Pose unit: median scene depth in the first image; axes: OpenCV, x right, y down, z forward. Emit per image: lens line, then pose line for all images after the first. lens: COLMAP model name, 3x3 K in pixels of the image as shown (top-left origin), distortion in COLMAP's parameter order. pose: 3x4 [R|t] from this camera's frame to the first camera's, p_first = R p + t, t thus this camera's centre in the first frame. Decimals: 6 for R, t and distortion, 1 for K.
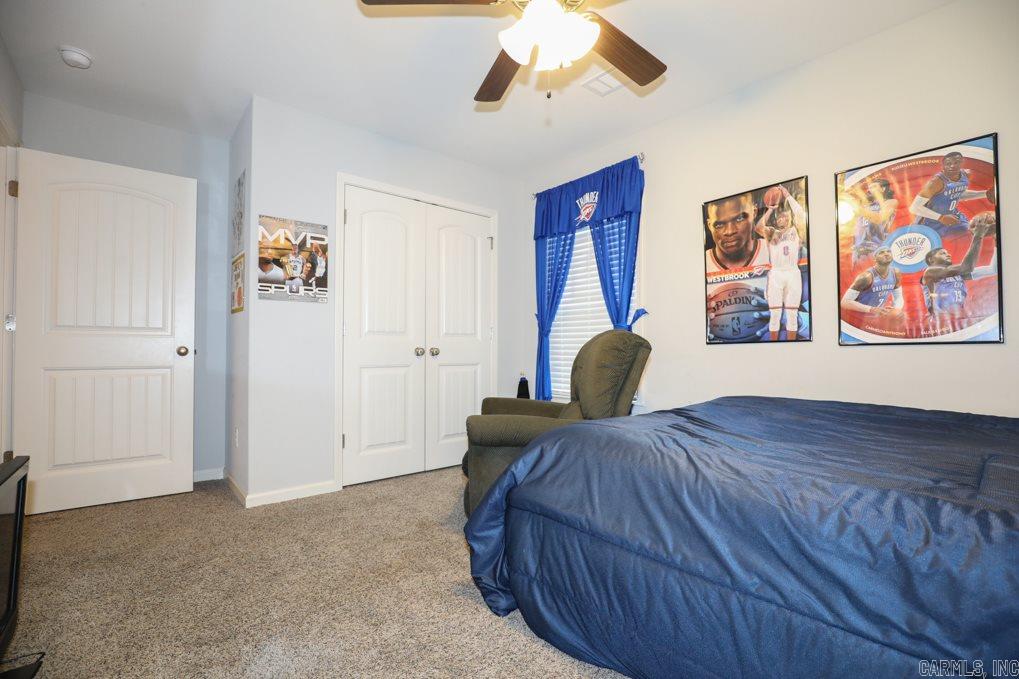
lens RADIAL K [[467.4, 0, 517.1], [0, 467.4, 341.1], [0, 0, 1]] dist [-0.027730, 0.000514]
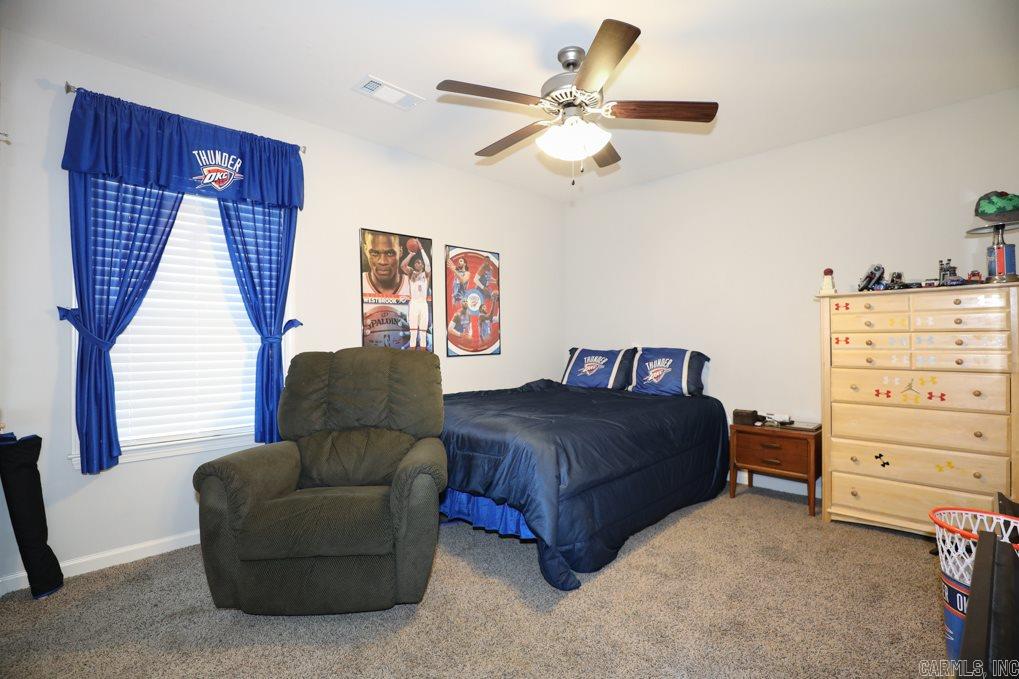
lens RADIAL K [[467.4, 0, 517.1], [0, 467.4, 341.1], [0, 0, 1]] dist [-0.027730, 0.000514]
pose [[-0.091073, -0.002231, 0.995842, -0.801196], [-0.014976, 0.999887, 0.000871, -0.042756], [-0.995732, -0.014835, -0.091096, 0.811106]]
